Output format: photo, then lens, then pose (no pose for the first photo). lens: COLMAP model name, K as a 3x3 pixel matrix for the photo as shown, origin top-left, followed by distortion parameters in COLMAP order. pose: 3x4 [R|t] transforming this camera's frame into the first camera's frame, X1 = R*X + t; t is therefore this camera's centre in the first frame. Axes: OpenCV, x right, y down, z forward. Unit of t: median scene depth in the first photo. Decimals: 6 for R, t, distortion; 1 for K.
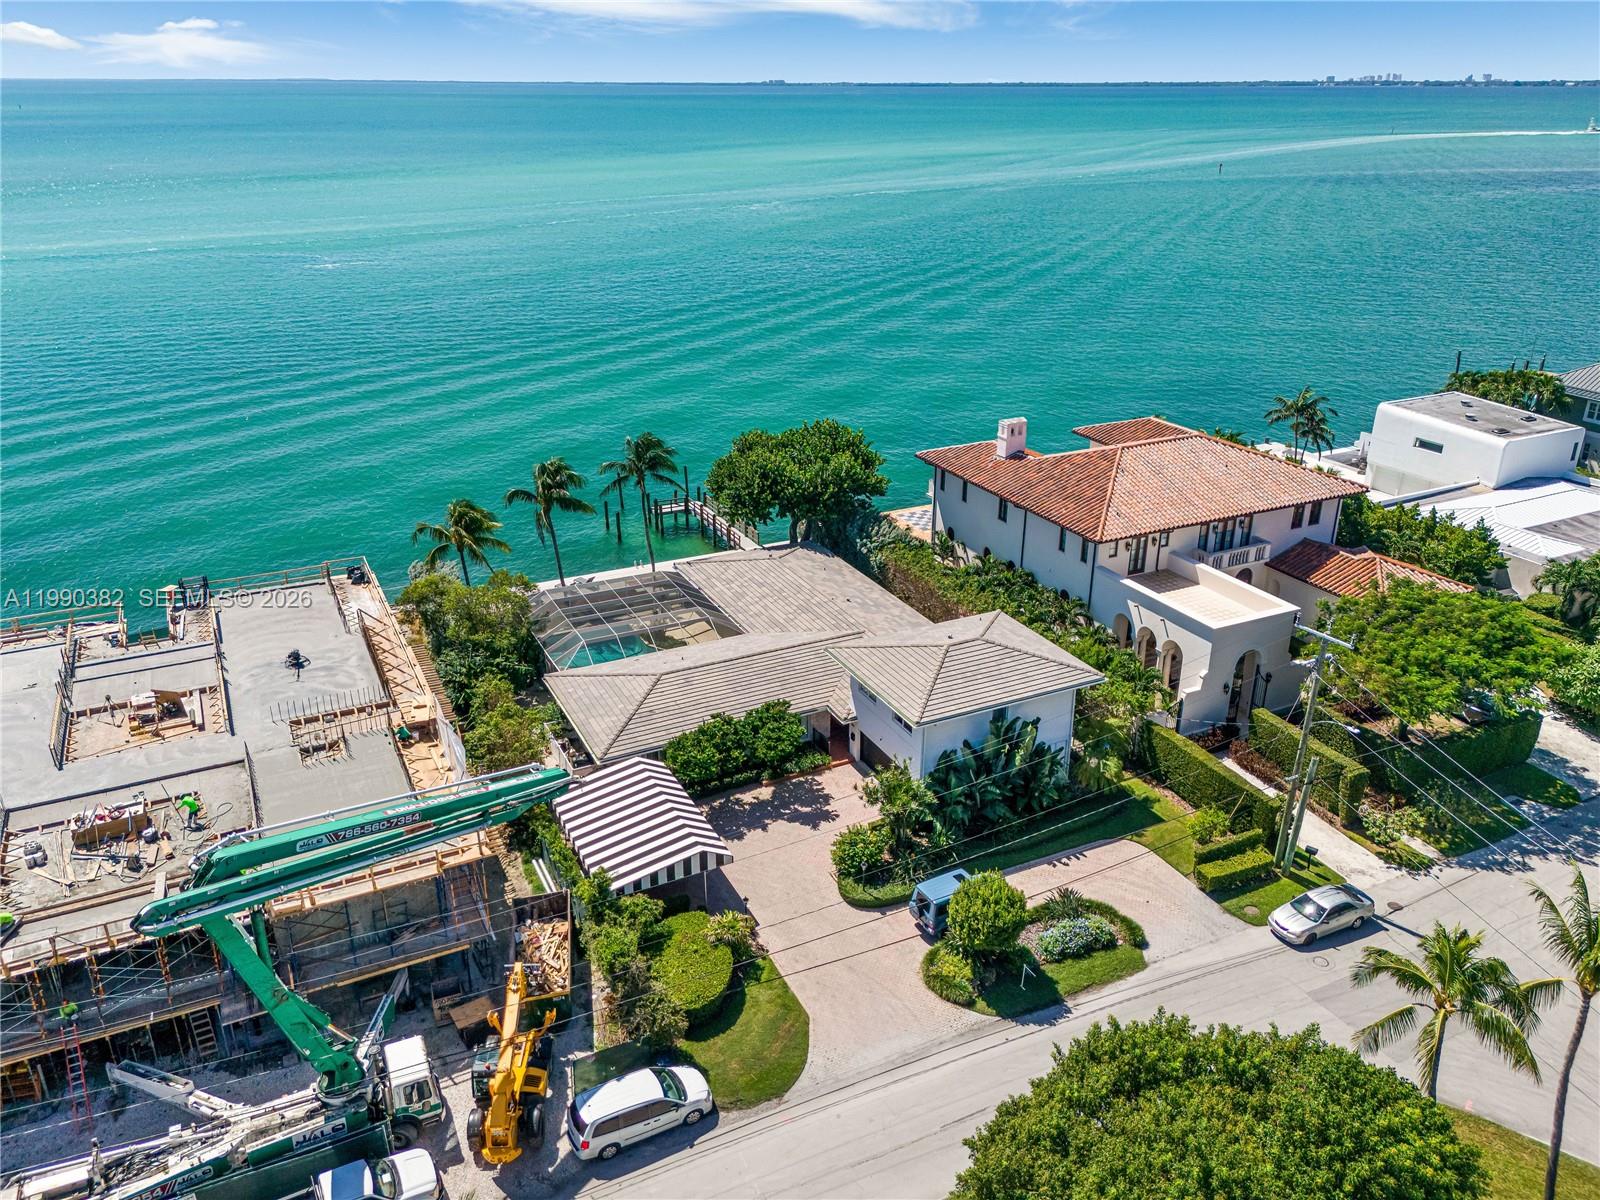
lens RADIAL K [[1093.6, 0, 800.0], [0, 1093.6, 600.0], [0, 0, 1]] dist [0.074397, -0.058450]
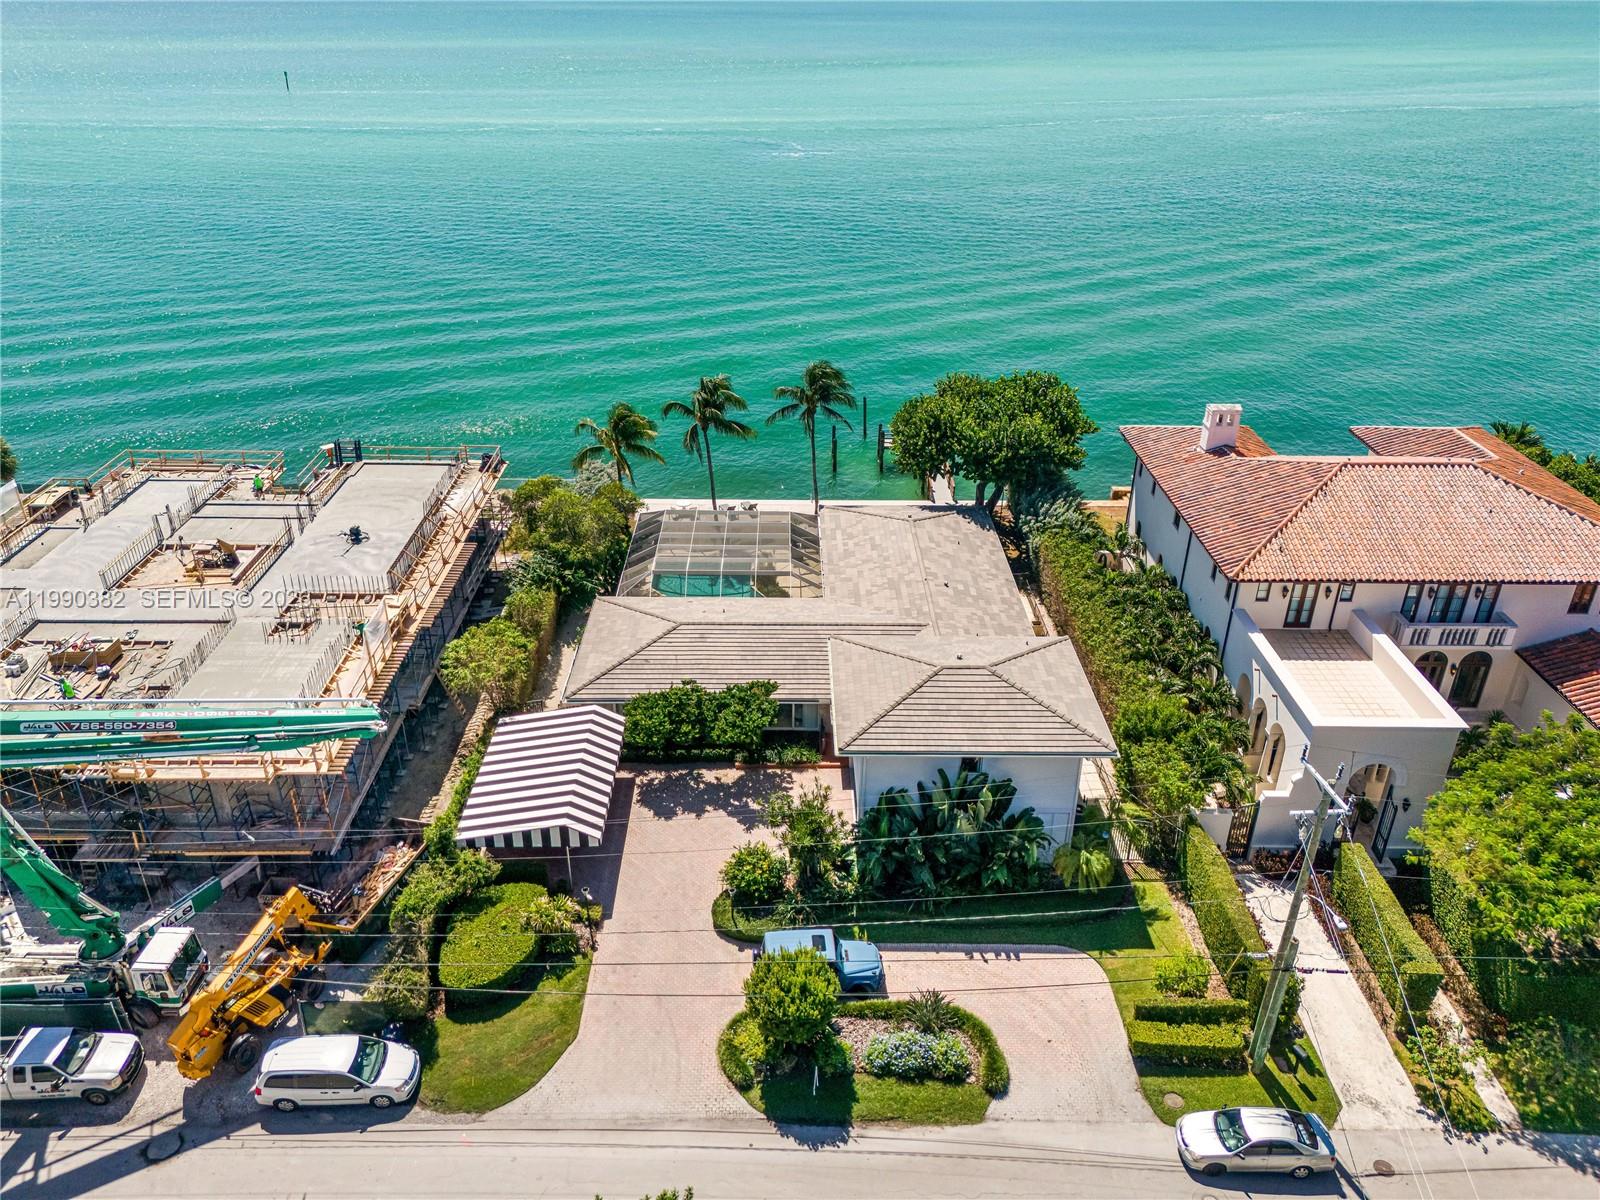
lens RADIAL K [[1093.6, 0, 800.0], [0, 1093.6, 600.0], [0, 0, 1]] dist [0.074397, -0.058450]
pose [[0.912435, 0.211764, -0.350168, 0.337701], [-0.183652, 0.976585, 0.112046, -0.088046], [0.365696, -0.037926, 0.929961, 0.189203]]
